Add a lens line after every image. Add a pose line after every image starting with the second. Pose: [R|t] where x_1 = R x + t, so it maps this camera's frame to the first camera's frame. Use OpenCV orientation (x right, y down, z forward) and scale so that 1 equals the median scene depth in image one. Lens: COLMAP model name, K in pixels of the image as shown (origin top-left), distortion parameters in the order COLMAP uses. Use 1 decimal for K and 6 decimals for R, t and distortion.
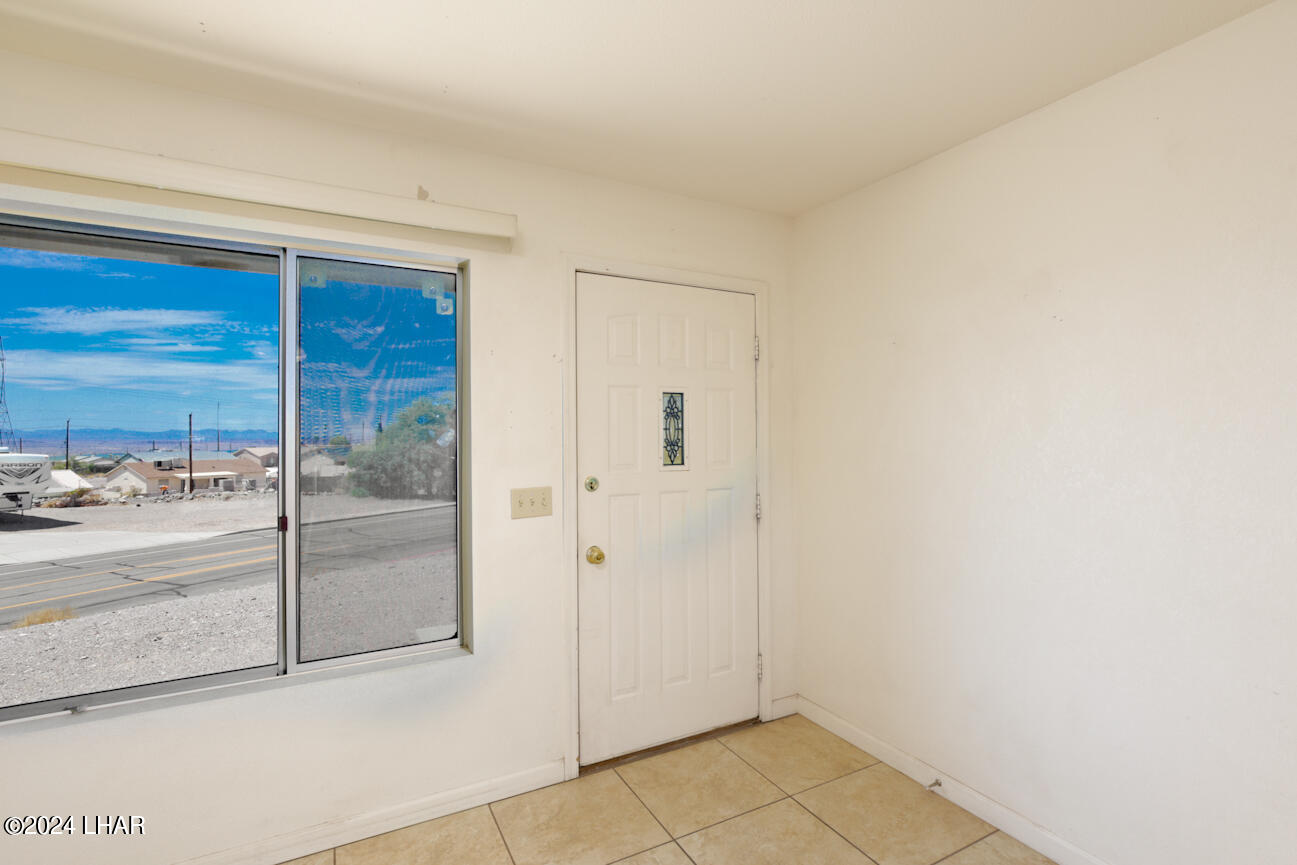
lens RADIAL K [[608.8, 0, 648.0], [0, 608.8, 431.2], [0, 0, 1]] dist [0.003765, 0.000199]
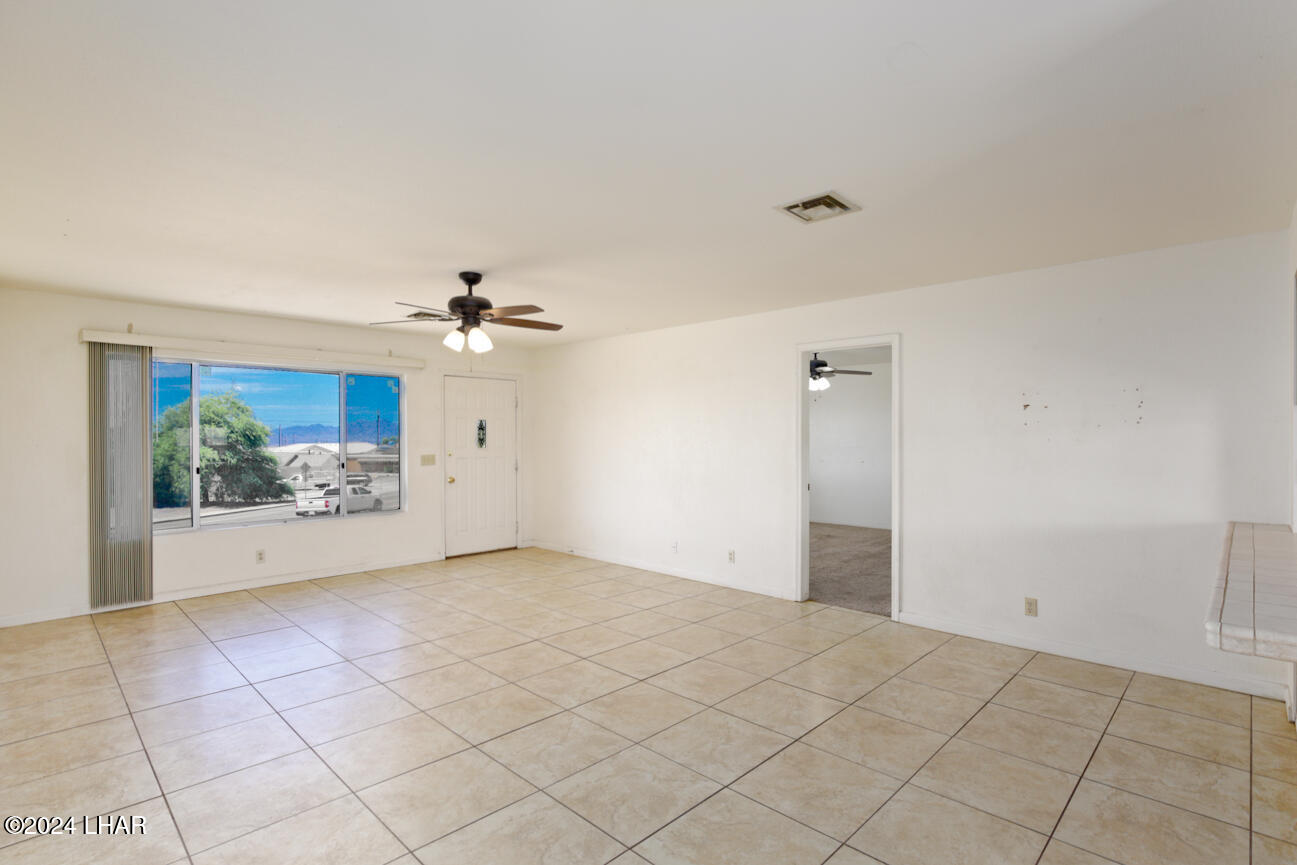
lens RADIAL K [[608.8, 0, 658.9], [0, 608.8, 437.8], [0, 0, 1]] dist [0.003765, 0.000199]
pose [[0.954021, 0.000137, 0.299740, -0.017031], [-0.000304, 1.000000, 0.000509, 0.010904], [-0.299740, -0.000576, 0.954021, -1.821548]]
